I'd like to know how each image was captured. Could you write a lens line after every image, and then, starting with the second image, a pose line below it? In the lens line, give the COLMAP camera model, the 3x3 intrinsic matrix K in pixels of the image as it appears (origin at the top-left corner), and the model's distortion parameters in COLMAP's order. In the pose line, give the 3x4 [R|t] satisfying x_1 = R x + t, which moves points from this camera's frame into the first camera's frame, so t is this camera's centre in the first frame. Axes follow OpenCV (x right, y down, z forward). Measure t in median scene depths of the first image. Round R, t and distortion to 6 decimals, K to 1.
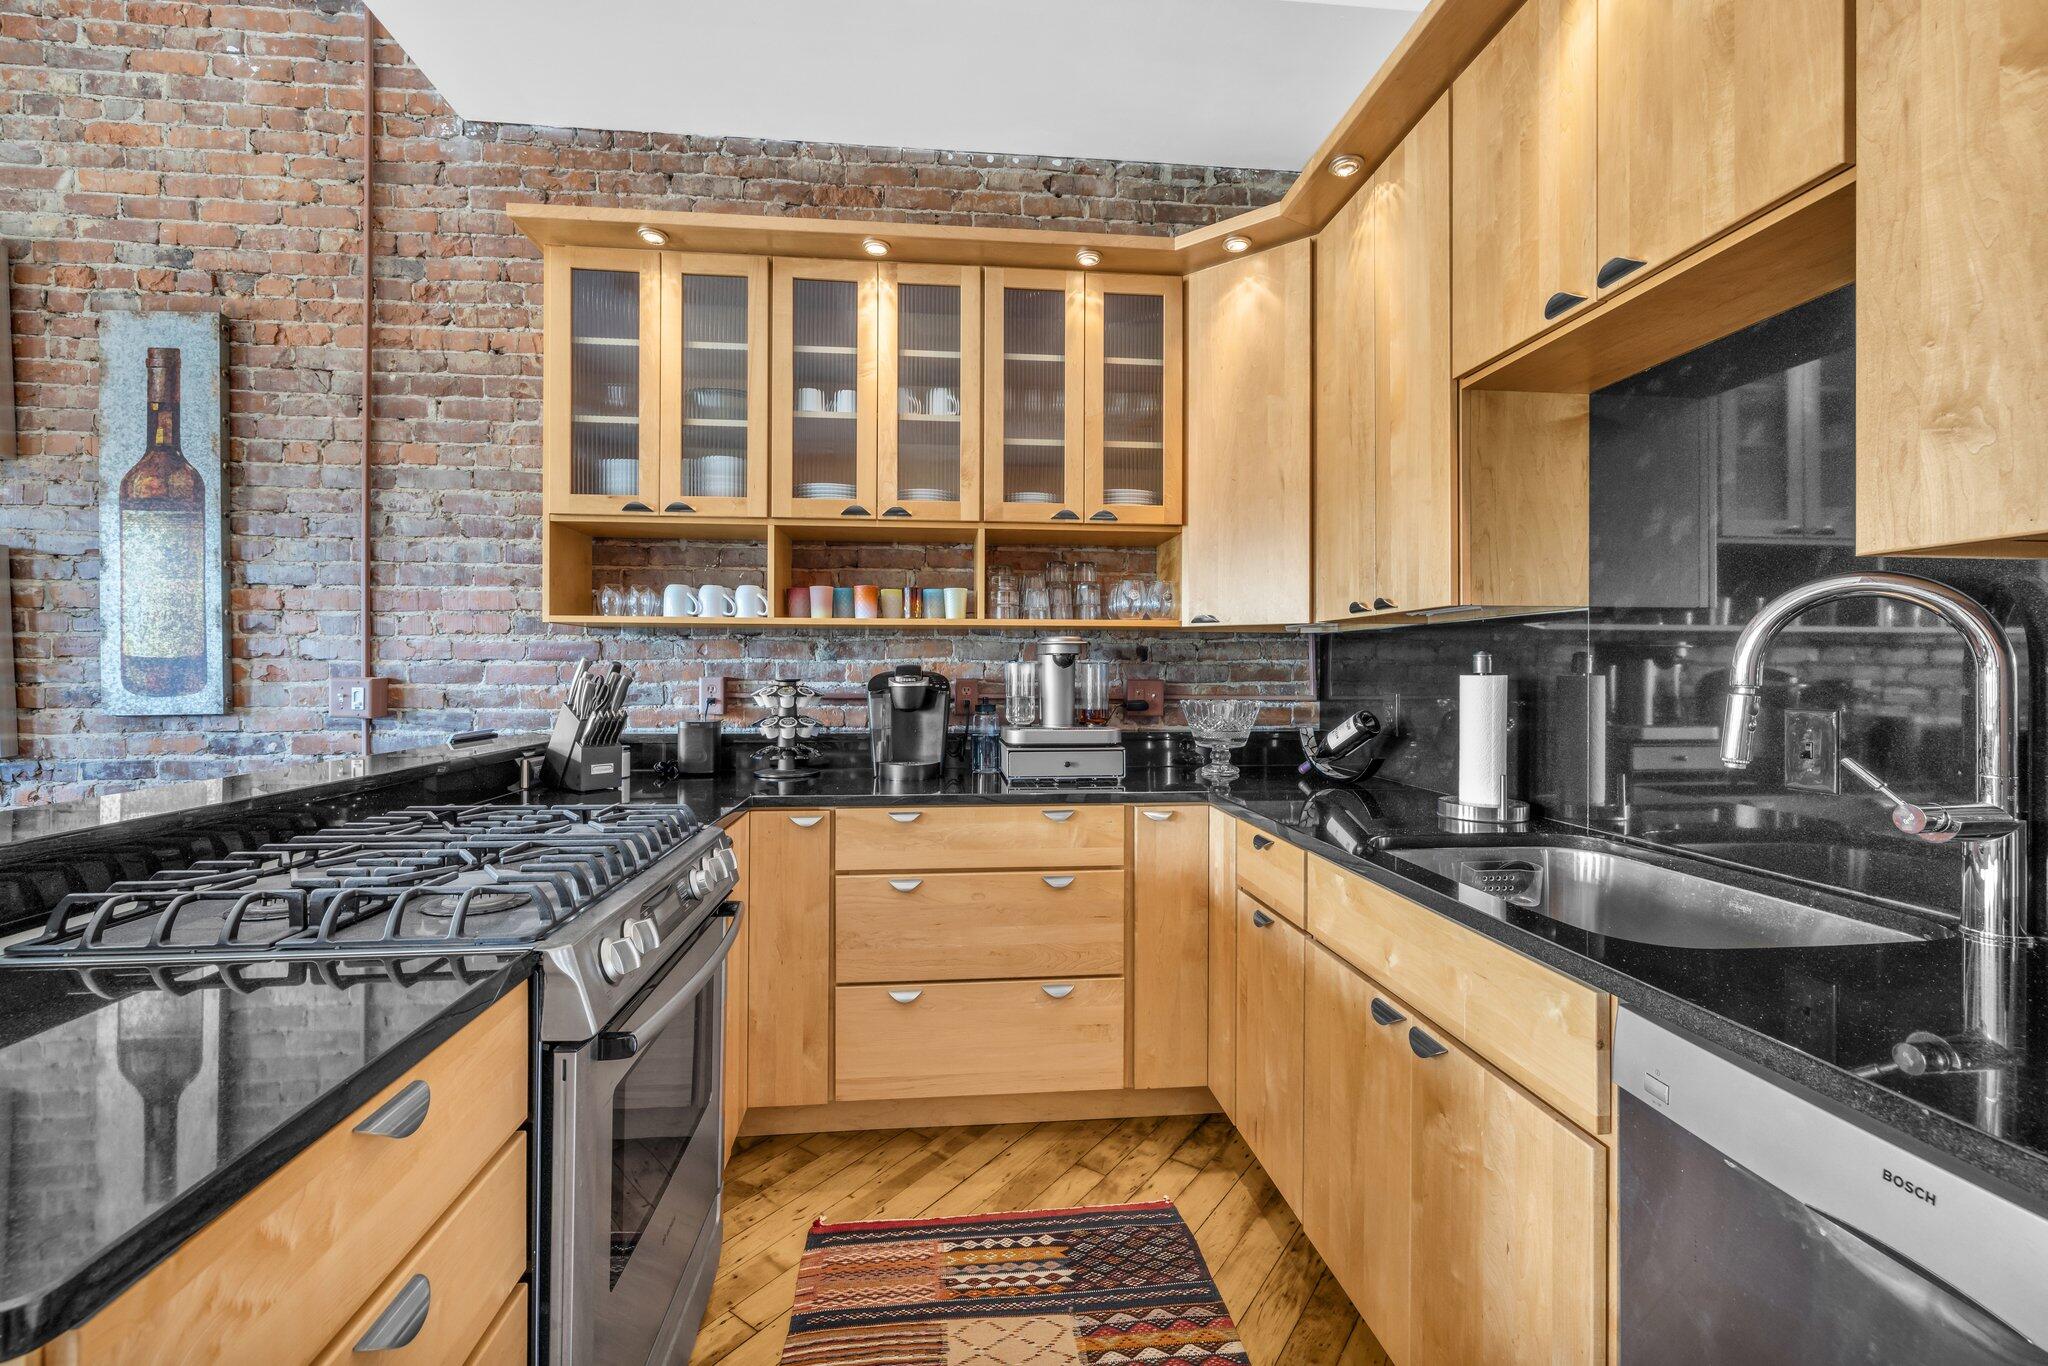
lens RADIAL K [[863.4, 0, 1023.3], [0, 863.4, 671.2], [0, 0, 1]] dist [0.000518, -0.000271]
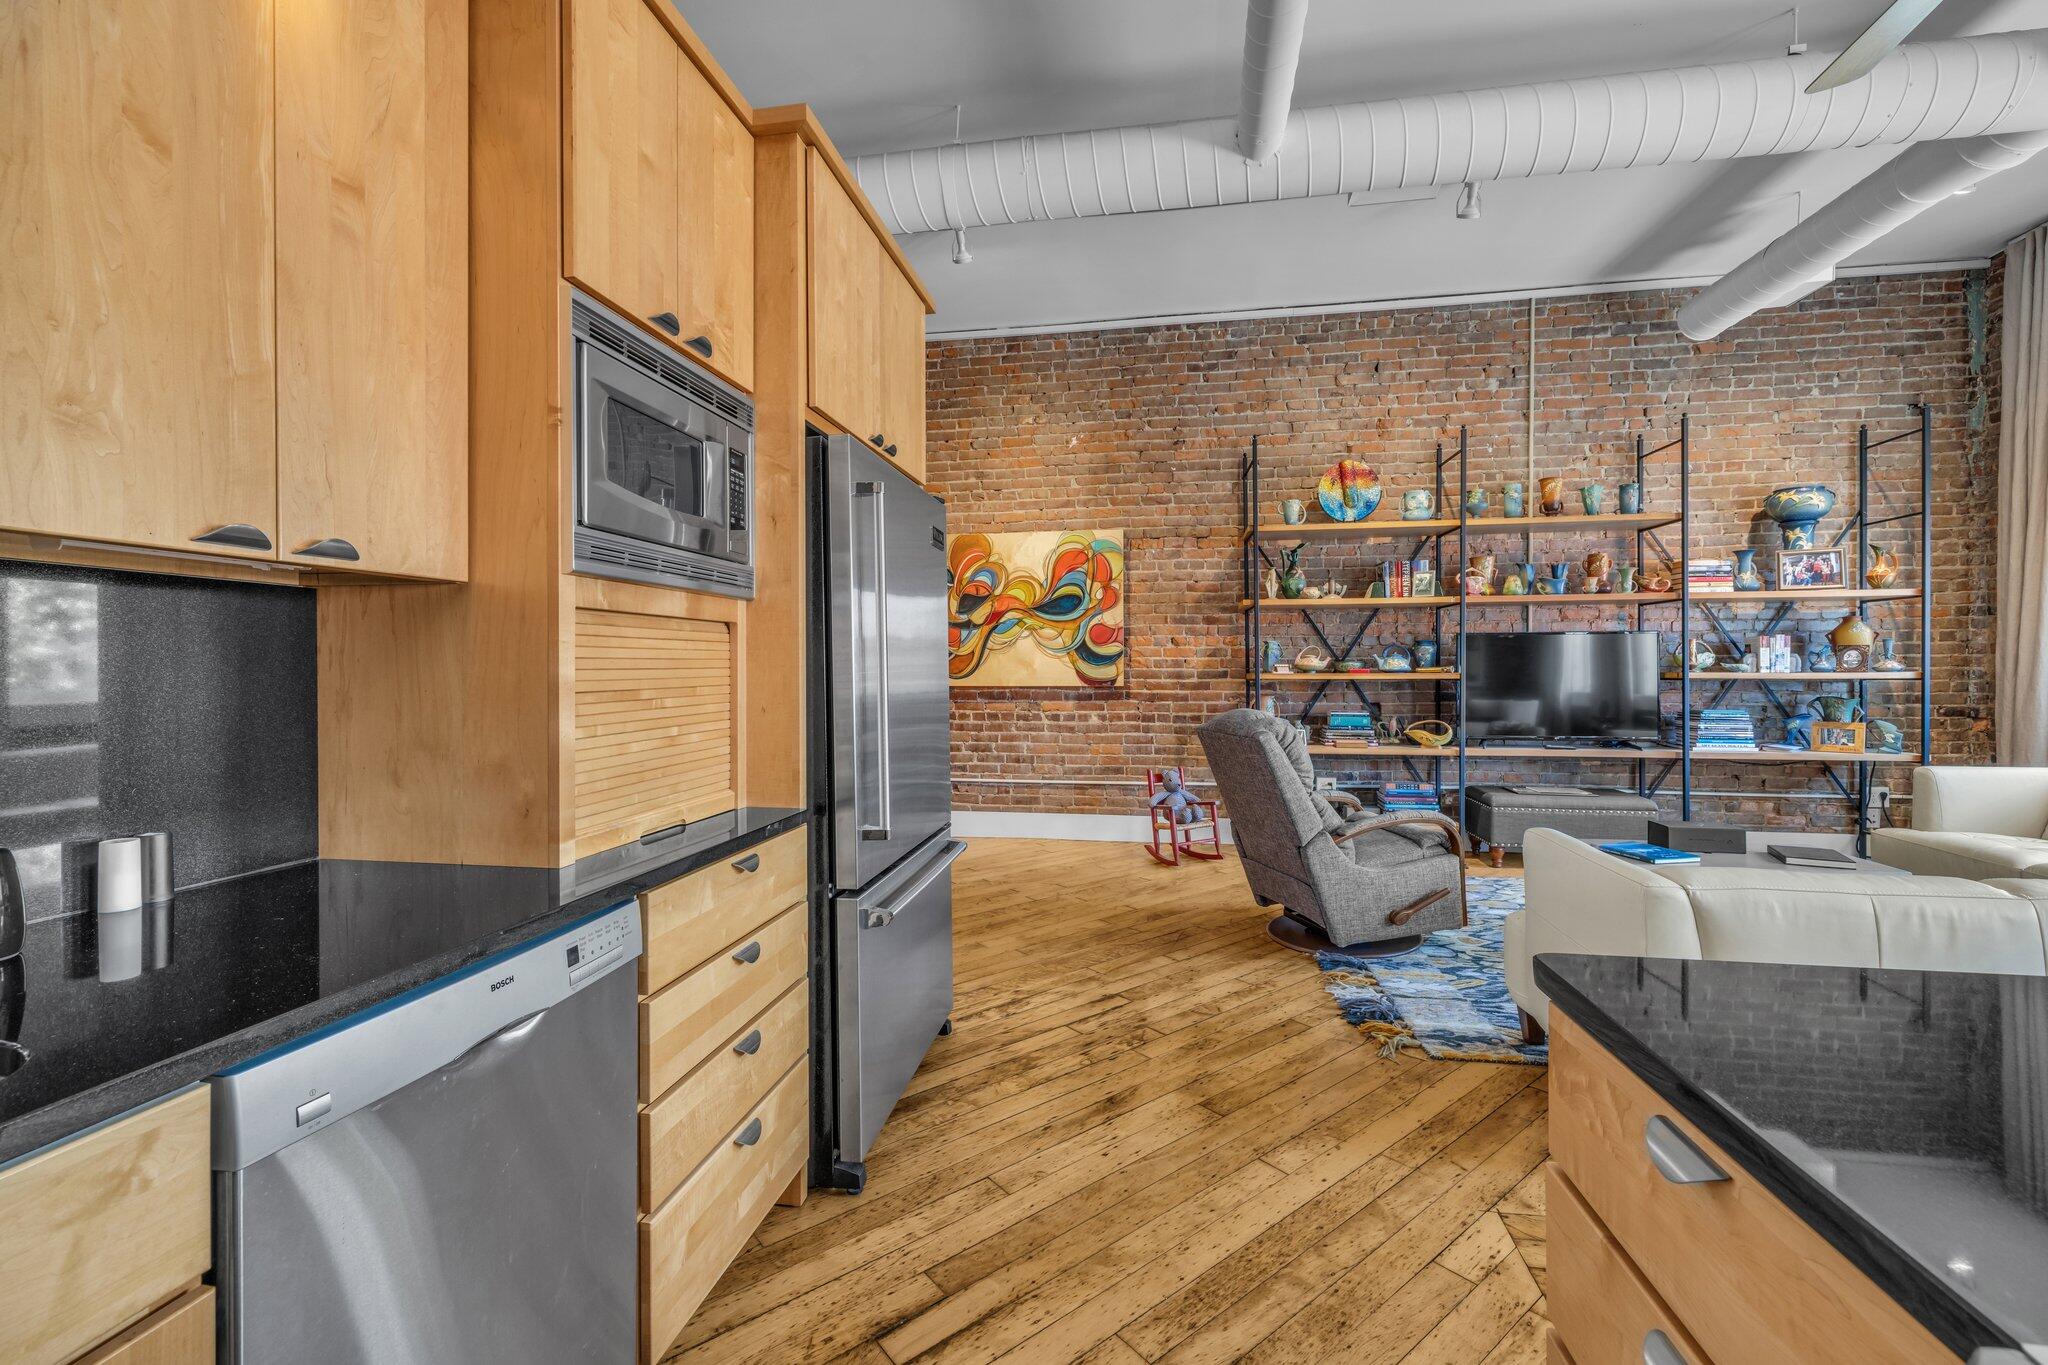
lens RADIAL K [[863.4, 0, 1024.4], [0, 863.4, 670.3], [0, 0, 1]] dist [0.000518, -0.000271]
pose [[-0.960981, 0.001127, 0.276611, -0.089489], [0.002454, 0.999987, 0.004452, 0.002072], [-0.276603, 0.004957, -0.960972, 0.570749]]
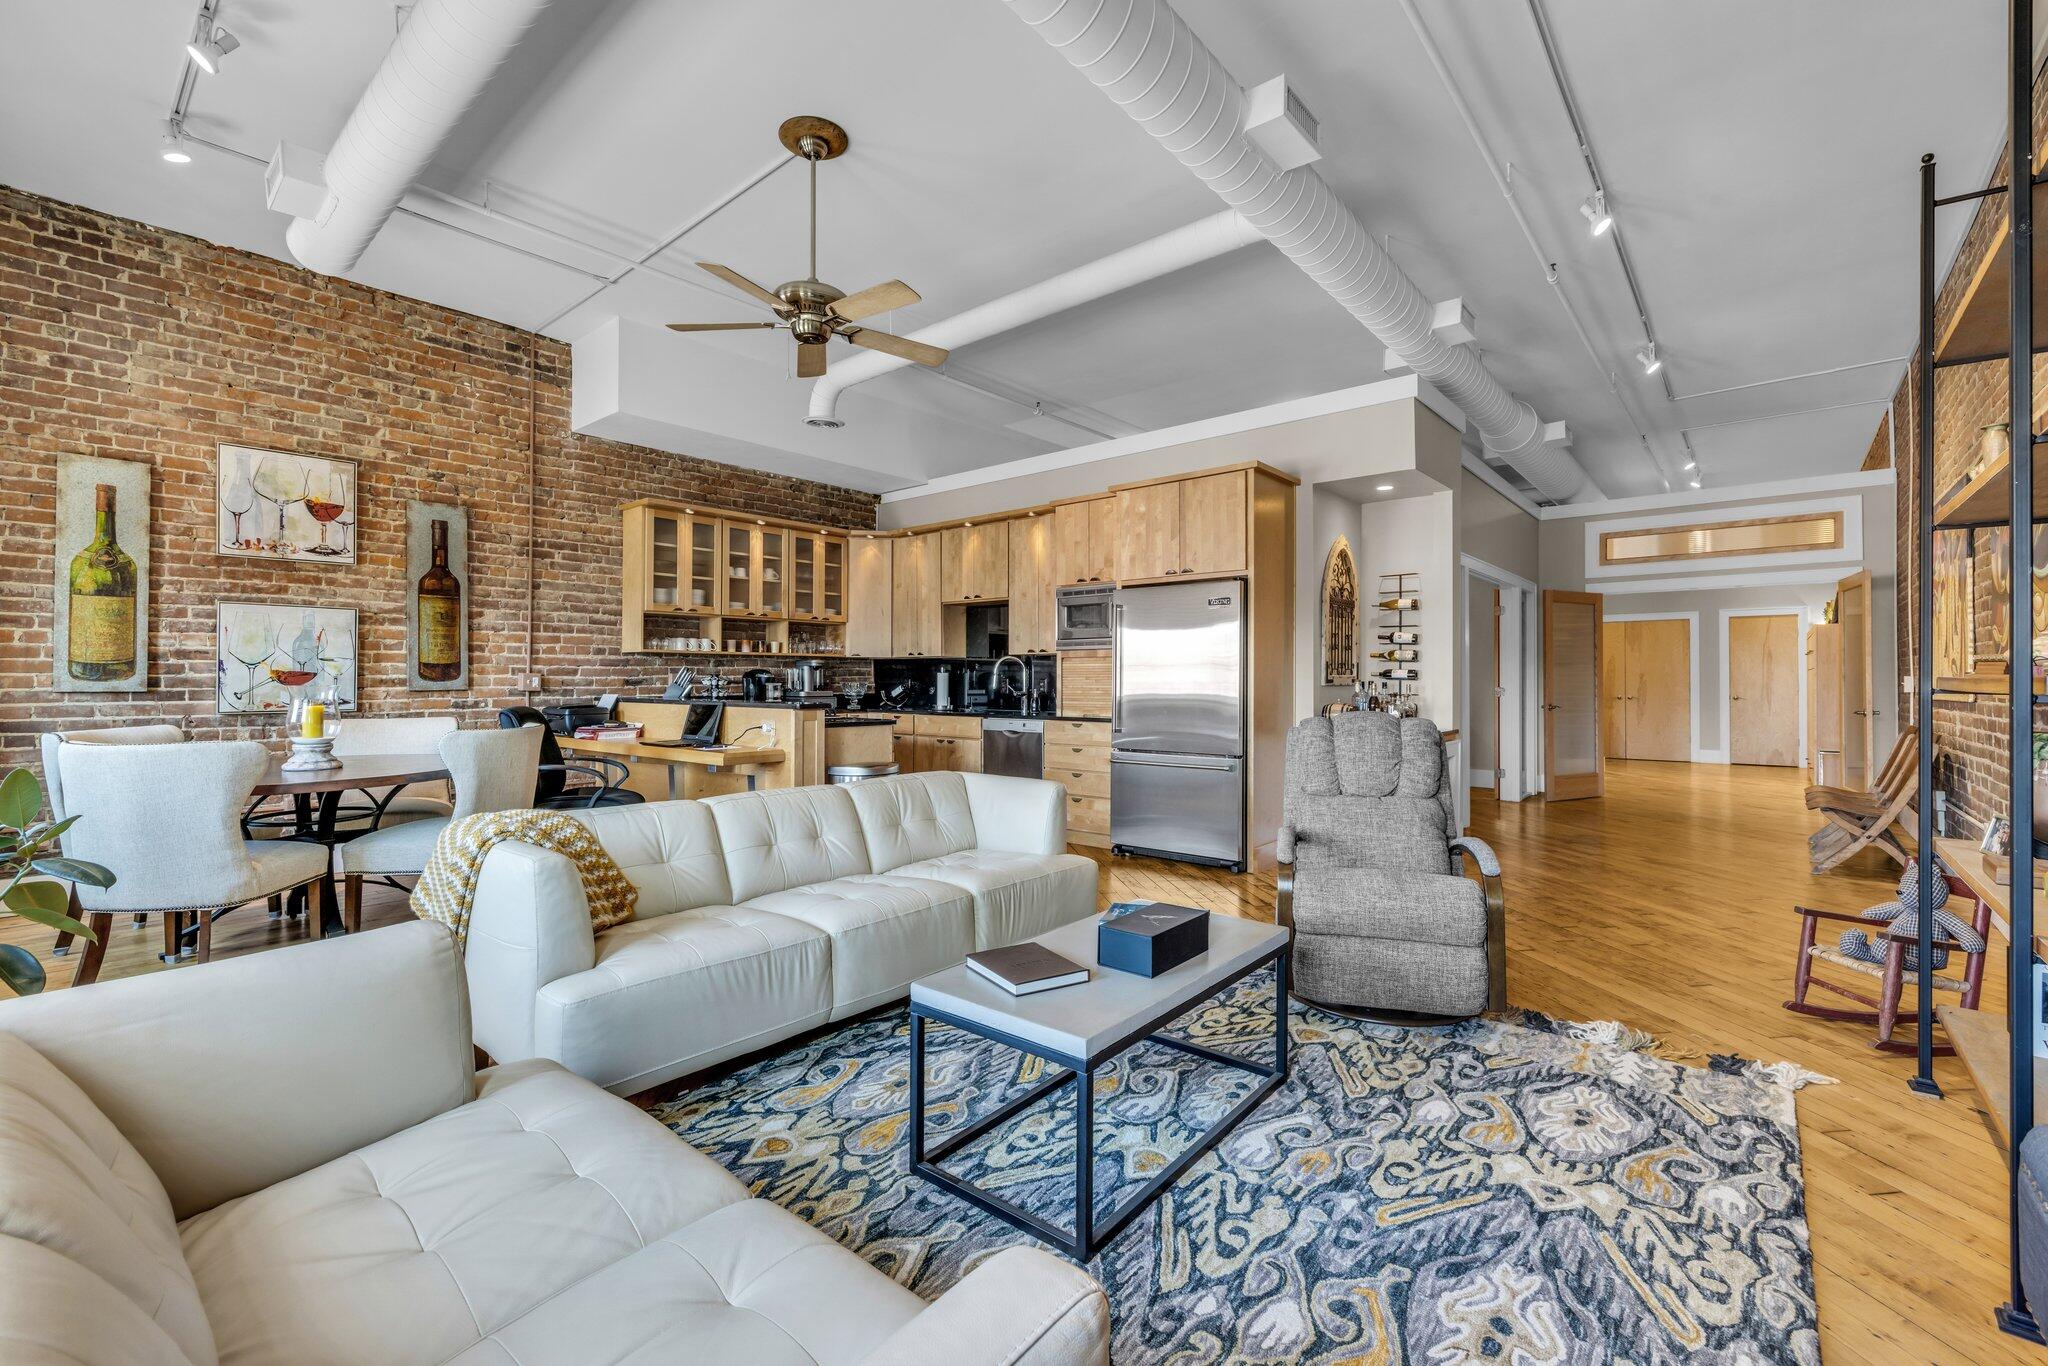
lens RADIAL K [[863.4, 0, 1023.7], [0, 863.4, 670.9], [0, 0, 1]] dist [0.000518, -0.000271]
pose [[0.727577, 0.005280, 0.686006, -1.404855], [0.000260, 0.999968, -0.007973, 0.020725], [-0.686026, 0.005979, 0.727553, -1.564072]]
